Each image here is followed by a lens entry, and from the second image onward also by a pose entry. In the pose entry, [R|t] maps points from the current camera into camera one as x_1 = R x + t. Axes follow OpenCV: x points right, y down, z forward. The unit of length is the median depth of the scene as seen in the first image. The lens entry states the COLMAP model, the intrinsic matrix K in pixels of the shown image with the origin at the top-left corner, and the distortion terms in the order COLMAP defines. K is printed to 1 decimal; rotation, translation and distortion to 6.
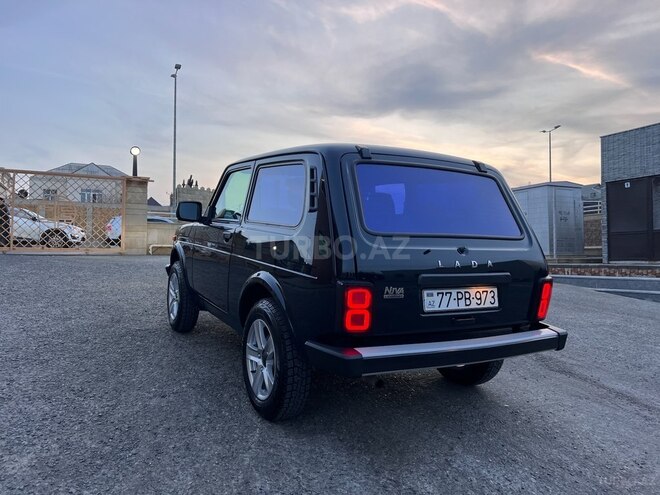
lens RADIAL K [[494.3, 0, 331.2], [0, 494.3, 248.5], [0, 0, 1]] dist [0.052322, -0.052426]
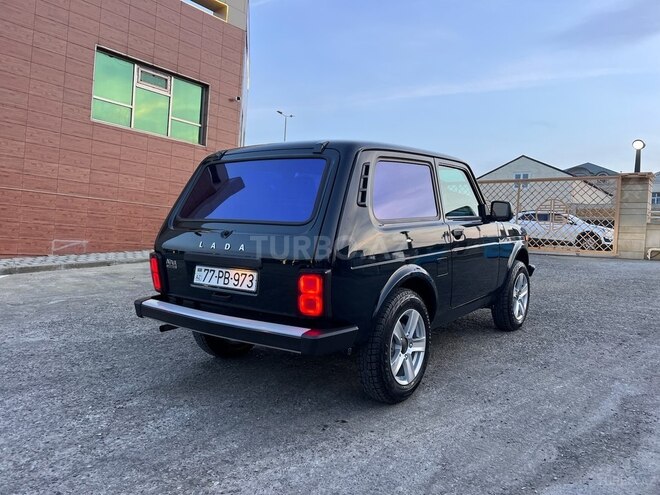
lens RADIAL K [[494.3, 0, 331.2], [0, 494.3, 248.5], [0, 0, 1]] dist [0.052322, -0.052426]
pose [[0.393330, 0.027652, -0.918982, 1.332260], [-0.038056, 0.999181, 0.013777, 0.012104], [0.918610, 0.029554, 0.394060, 0.763789]]
